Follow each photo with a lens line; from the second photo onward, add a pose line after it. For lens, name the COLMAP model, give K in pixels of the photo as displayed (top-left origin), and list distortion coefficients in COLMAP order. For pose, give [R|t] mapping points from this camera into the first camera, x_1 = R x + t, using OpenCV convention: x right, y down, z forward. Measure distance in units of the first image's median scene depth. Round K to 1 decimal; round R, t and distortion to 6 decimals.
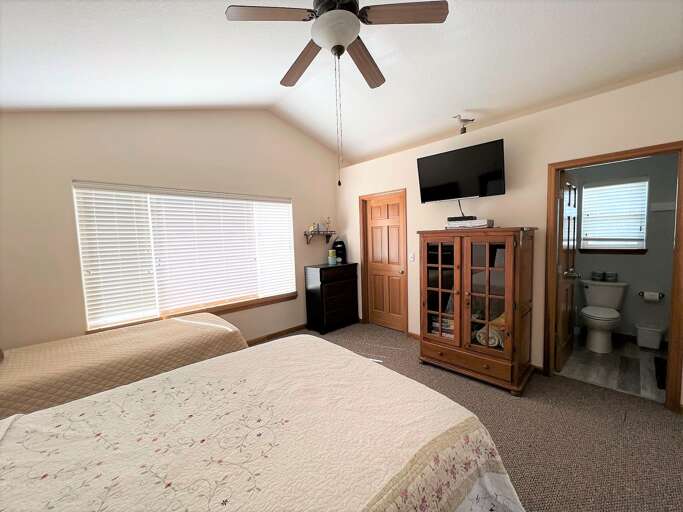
lens RADIAL K [[273.9, 0, 342.7], [0, 273.9, 256.4], [0, 0, 1]] dist [-0.001433, -0.000163]
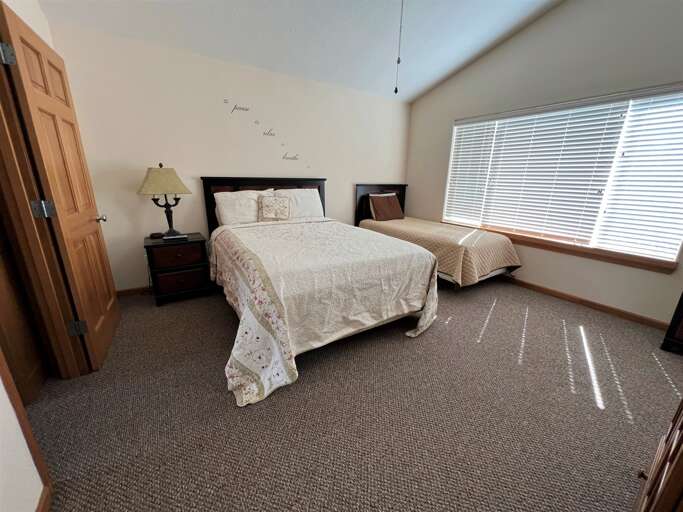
lens RADIAL K [[273.9, 0, 342.7], [0, 273.9, 256.4], [0, 0, 1]] dist [-0.001433, -0.000163]
pose [[-0.176686, 0.303386, -0.936343, 0.673623], [-0.087669, 0.942678, 0.321982, -0.001642], [0.980355, 0.138978, -0.139961, 0.615878]]
